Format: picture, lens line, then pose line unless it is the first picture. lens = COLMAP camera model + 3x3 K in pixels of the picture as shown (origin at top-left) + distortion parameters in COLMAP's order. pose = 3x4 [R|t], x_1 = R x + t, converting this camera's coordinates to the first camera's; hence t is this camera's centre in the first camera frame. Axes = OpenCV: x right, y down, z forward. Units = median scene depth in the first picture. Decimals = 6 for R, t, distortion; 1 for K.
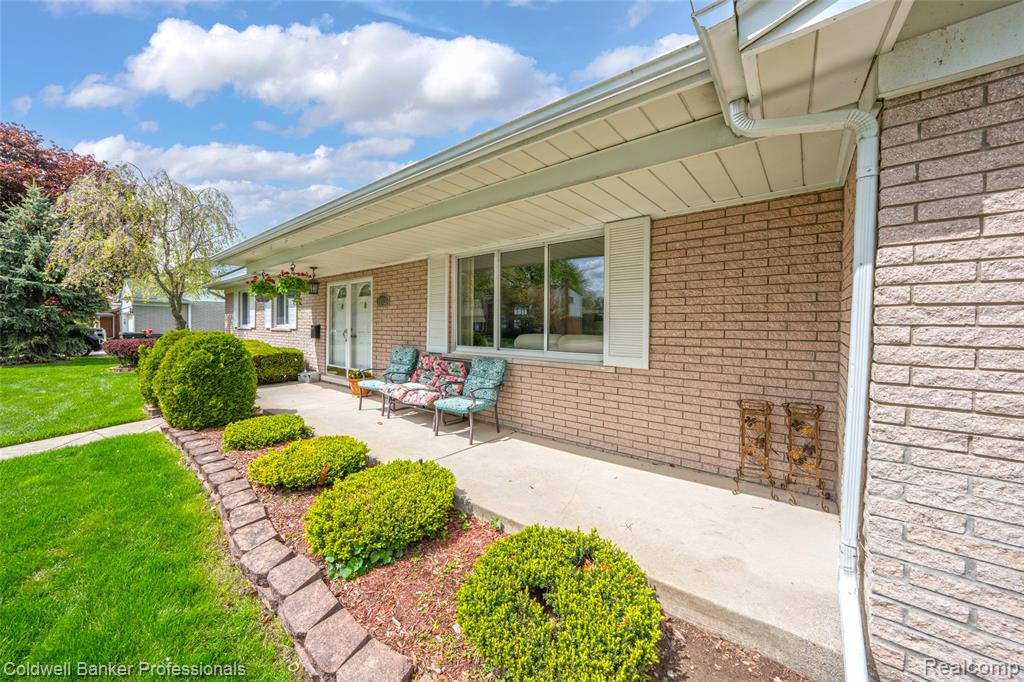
lens RADIAL K [[374.0, 0, 507.4], [0, 374.0, 324.0], [0, 0, 1]] dist [-0.001571, -0.000157]
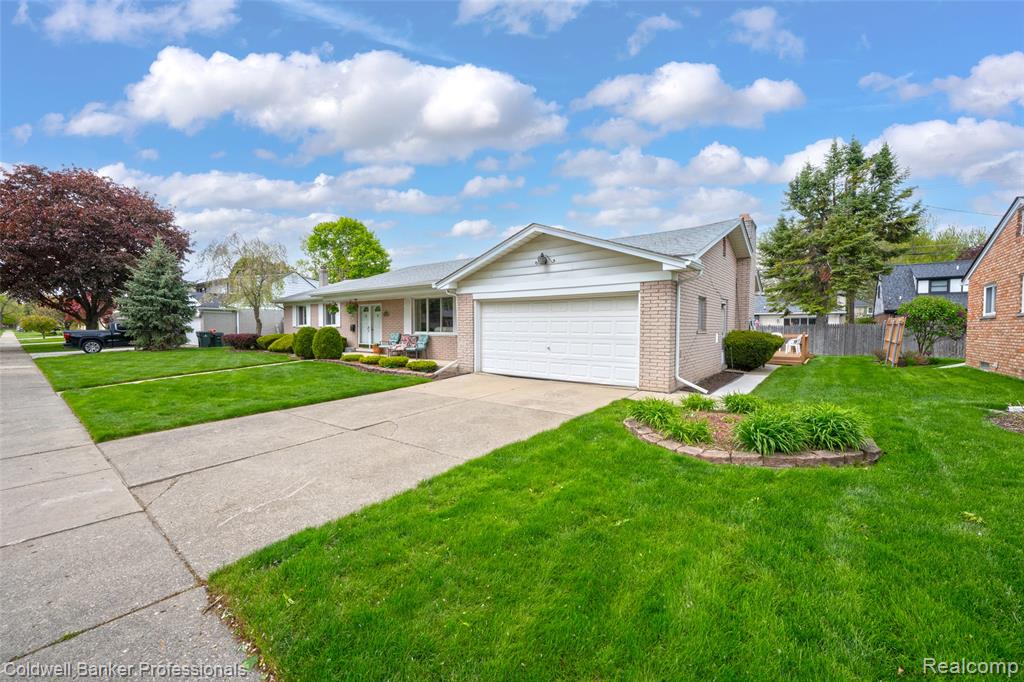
lens RADIAL K [[399.6, 0, 516.5], [0, 399.6, 343.3], [0, 0, 1]] dist [0.000397, 0.000253]
pose [[0.999803, -0.005705, 0.019009, 0.650711], [0.004816, 0.998908, 0.046471, 0.014294], [-0.019253, -0.046370, 0.998739, -2.278190]]
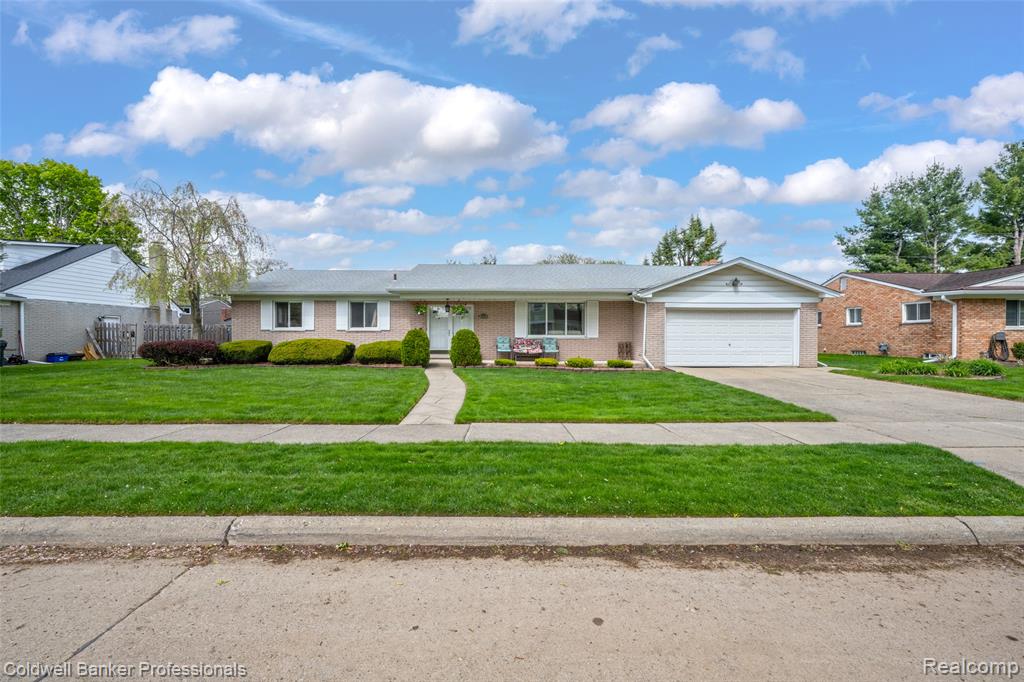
lens RADIAL K [[399.6, 0, 516.5], [0, 399.6, 343.3], [0, 0, 1]] dist [0.000397, 0.000253]
pose [[0.773059, -0.017674, 0.634088, -2.453512], [0.000575, 0.999631, 0.027161, 0.049200], [-0.634334, -0.020633, 0.772784, -1.425727]]
